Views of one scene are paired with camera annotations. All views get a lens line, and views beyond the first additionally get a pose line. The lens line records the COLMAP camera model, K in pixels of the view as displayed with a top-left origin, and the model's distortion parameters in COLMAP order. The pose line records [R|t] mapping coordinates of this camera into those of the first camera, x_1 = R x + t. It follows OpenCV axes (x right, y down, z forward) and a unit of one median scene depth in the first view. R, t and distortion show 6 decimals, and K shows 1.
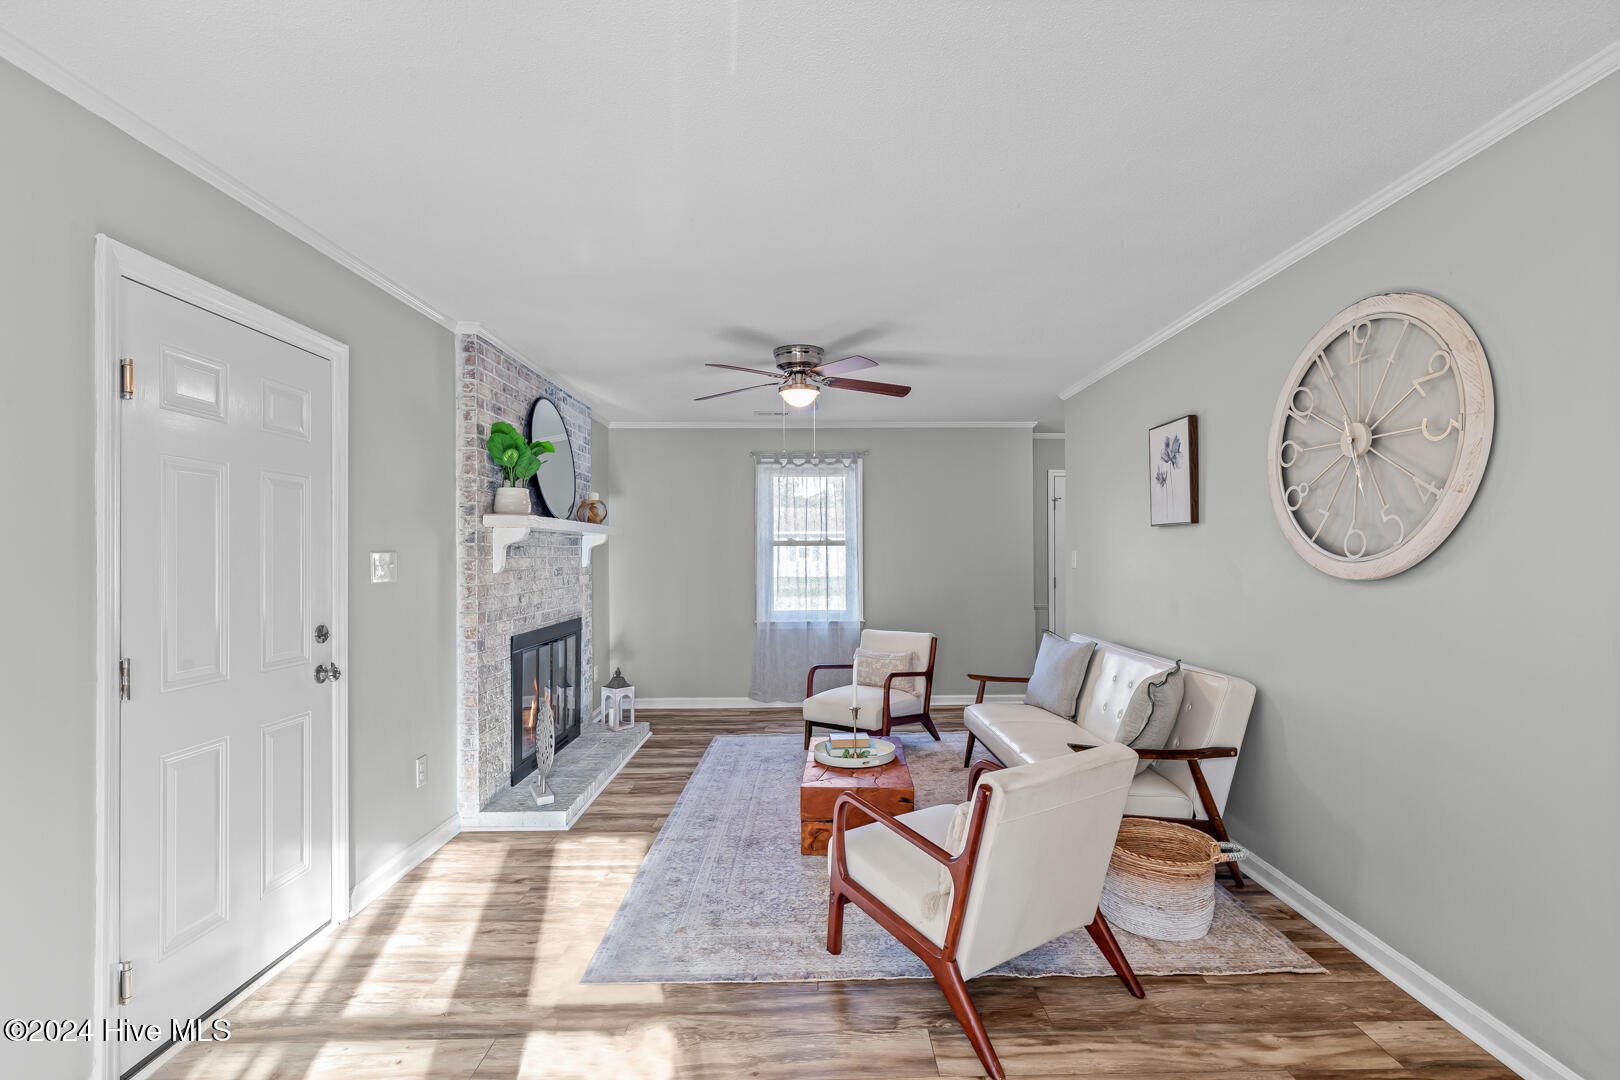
lens RADIAL K [[730.3, 0, 809.4], [0, 730.3, 548.3], [0, 0, 1]] dist [0.002560, -0.000186]
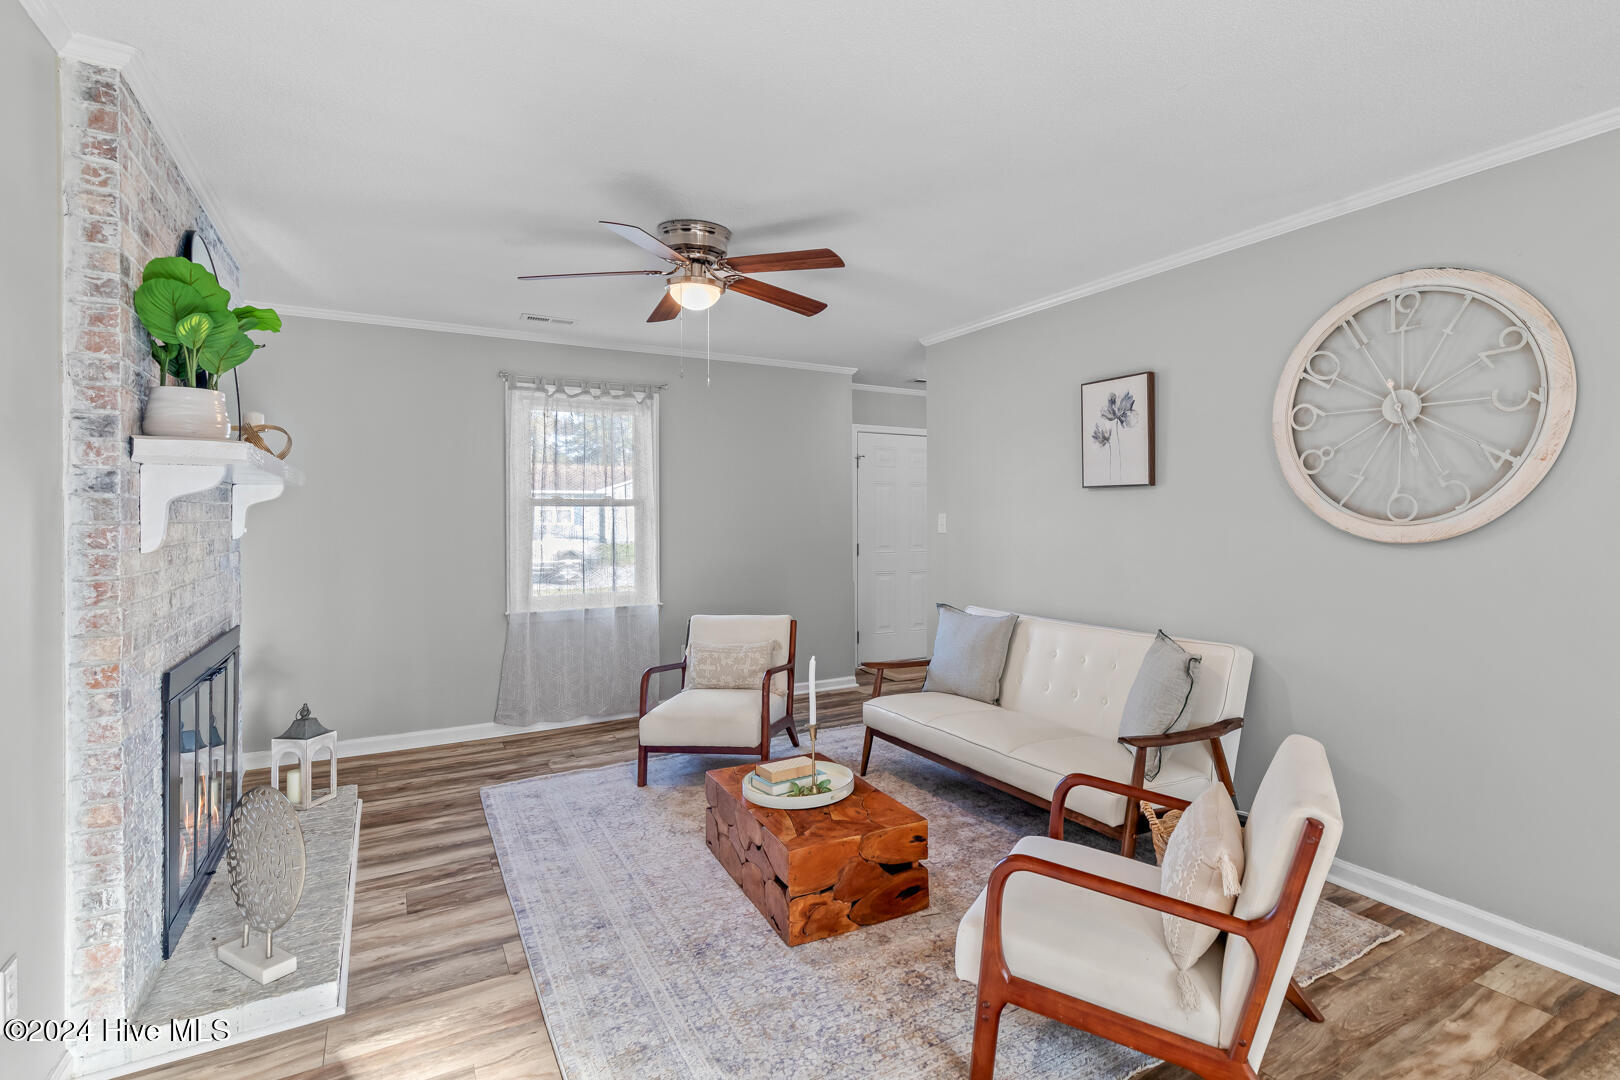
lens RADIAL K [[805.4, 0, 881.5], [0, 805.4, 514.8], [0, 0, 1]] dist [0.004802, -0.000476]
pose [[0.854702, 0.003309, 0.519108, -0.293938], [-0.005398, 0.999982, 0.002514, 0.003051], [-0.519090, -0.004951, 0.854705, 0.259191]]
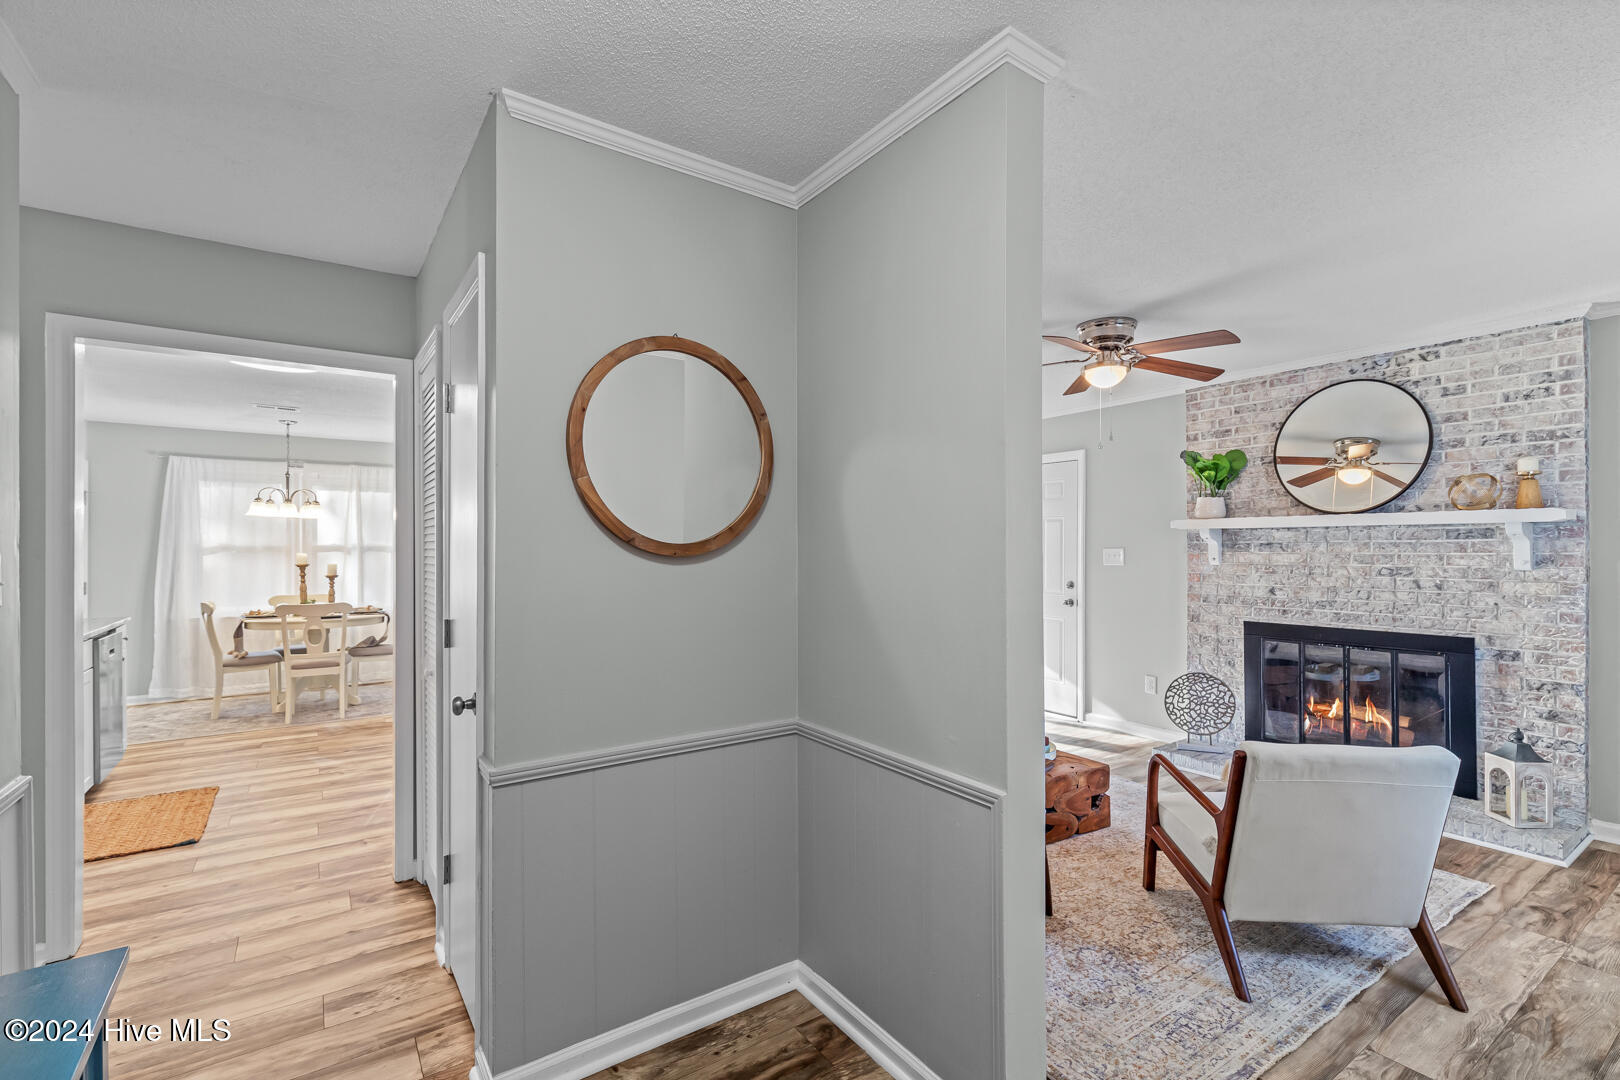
lens RADIAL K [[744.8, 0, 848.1], [0, 744.8, 545.5], [0, 0, 1]] dist [0.000063, -0.000013]
pose [[-0.801610, 0.000856, -0.597846, 0.877933], [0.006398, 0.999954, -0.007147, 0.005489], [0.597813, -0.009555, -0.801579, 1.713738]]
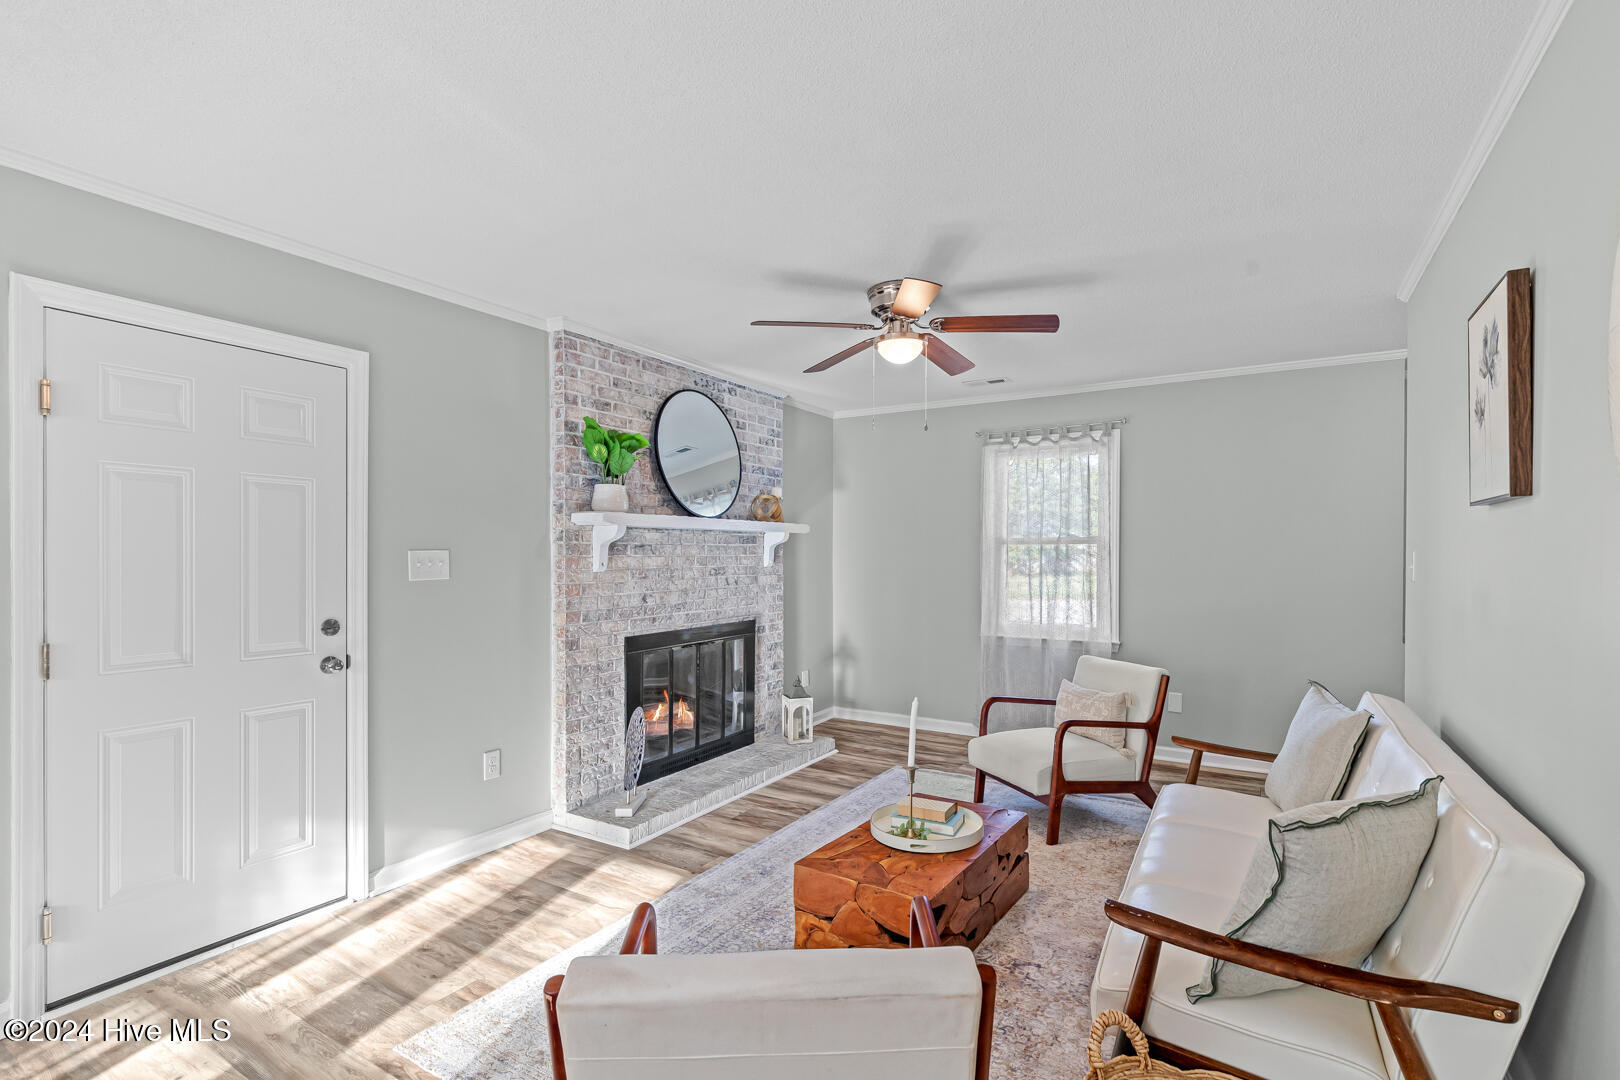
lens RADIAL K [[733.9, 0, 821.3], [0, 733.9, 556.4], [0, 0, 1]] dist [0.002463, -0.000057]
pose [[0.858752, 0.007446, -0.512338, 0.347446], [-0.000847, 0.999914, 0.013112, -0.000333], [0.512391, -0.010826, 0.858684, 0.319313]]
